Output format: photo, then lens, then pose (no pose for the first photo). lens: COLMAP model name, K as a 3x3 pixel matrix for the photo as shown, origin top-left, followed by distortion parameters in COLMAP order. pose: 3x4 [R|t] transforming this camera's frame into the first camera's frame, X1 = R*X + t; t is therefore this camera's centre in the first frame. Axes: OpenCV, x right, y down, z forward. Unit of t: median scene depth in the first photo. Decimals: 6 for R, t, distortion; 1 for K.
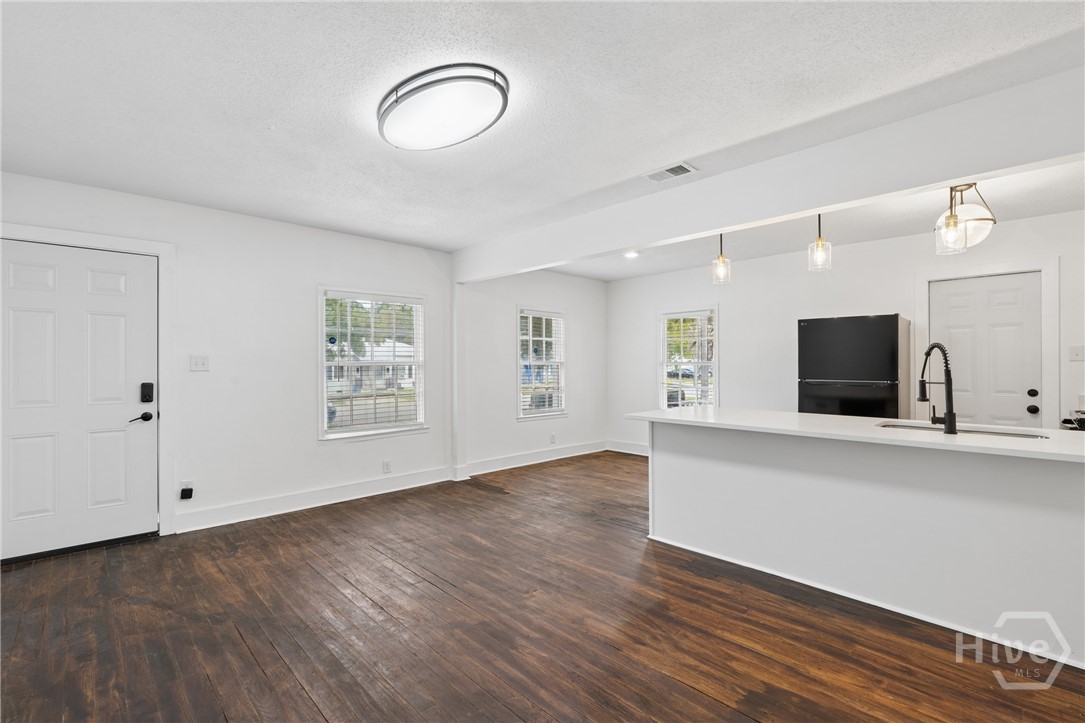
lens RADIAL K [[486.6, 0, 547.4], [0, 486.6, 363.1], [0, 0, 1]] dist [-0.007787, 0.004134]
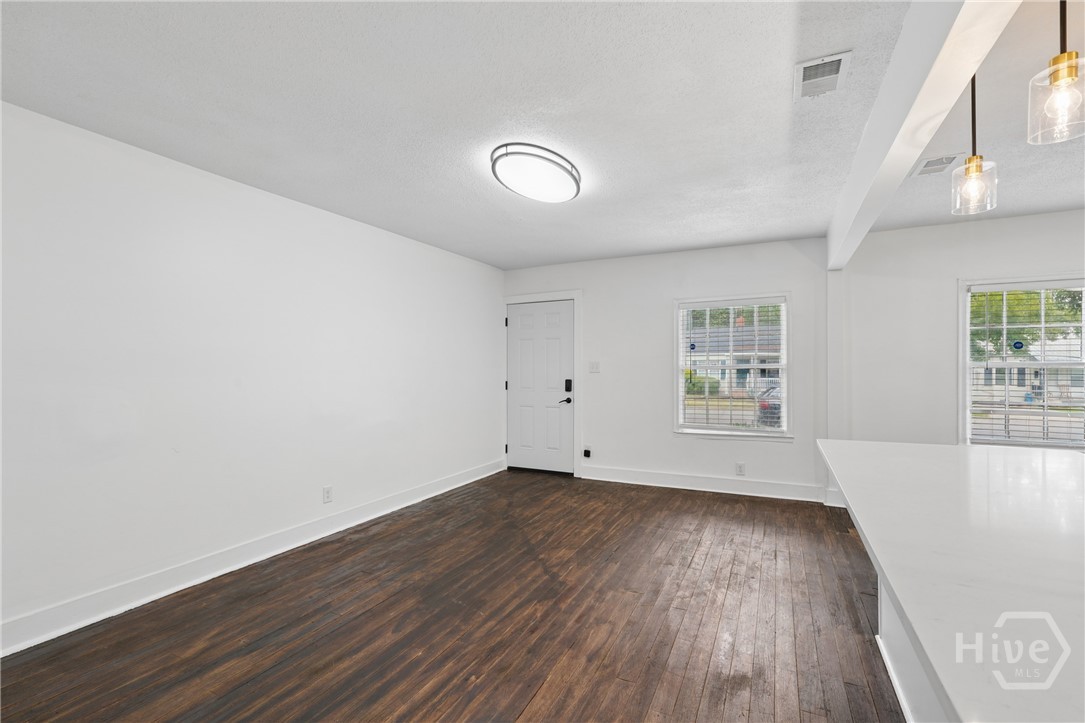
lens RADIAL K [[486.6, 0, 532.0], [0, 486.6, 369.1], [0, 0, 1]] dist [-0.007787, 0.004134]
pose [[0.323550, 0.002185, -0.946209, 0.884424], [0.005168, 0.999978, 0.004077, -0.001352], [0.946197, -0.006209, 0.323532, 0.485738]]
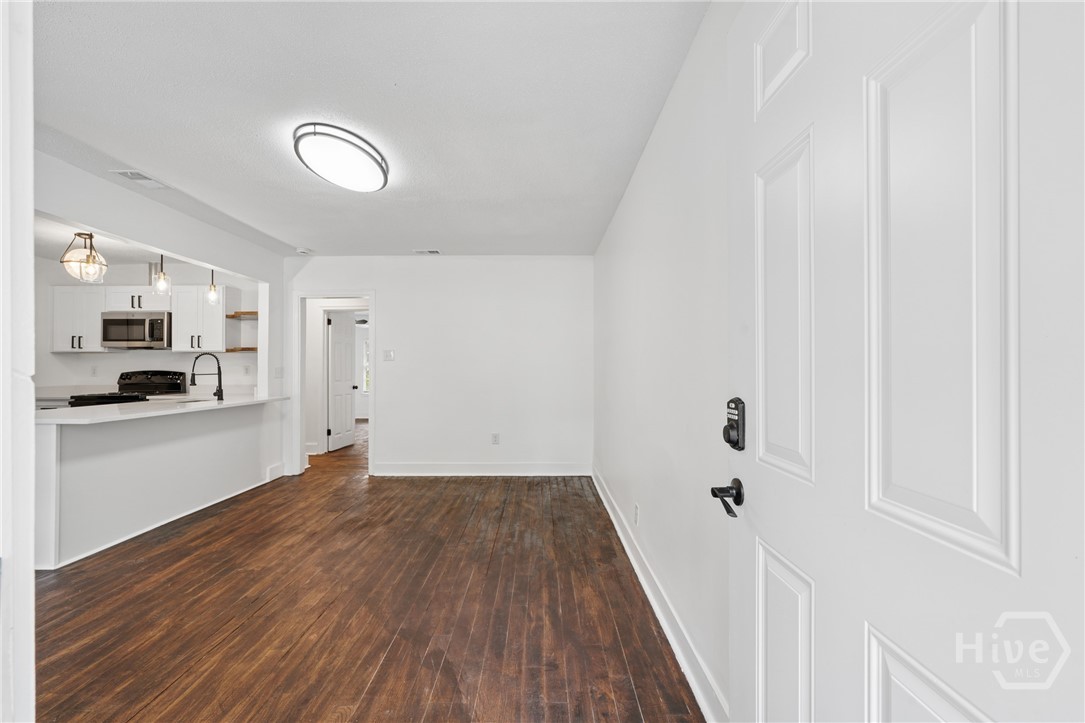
lens RADIAL K [[486.6, 0, 539.5], [0, 486.6, 362.1], [0, 0, 1]] dist [-0.007787, 0.004134]
pose [[-0.717093, 0.016182, 0.696790, -1.279412], [0.002142, 0.999777, -0.021013, 0.033910], [-0.696974, -0.013576, -0.716968, 1.355082]]
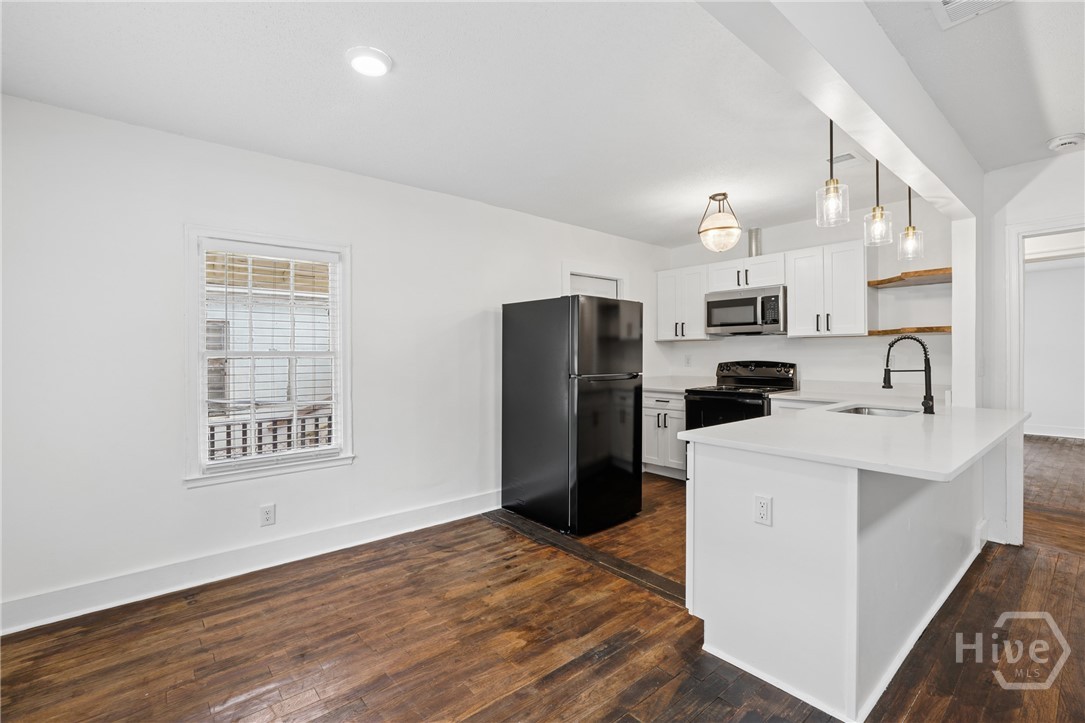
lens RADIAL K [[486.6, 0, 534.7], [0, 486.6, 354.7], [0, 0, 1]] dist [-0.007787, 0.004134]
pose [[0.058470, 0.003422, 0.998283, -0.361715], [-0.002195, 0.999992, -0.003300, 0.007780], [-0.998287, -0.001999, 0.058477, 1.704237]]
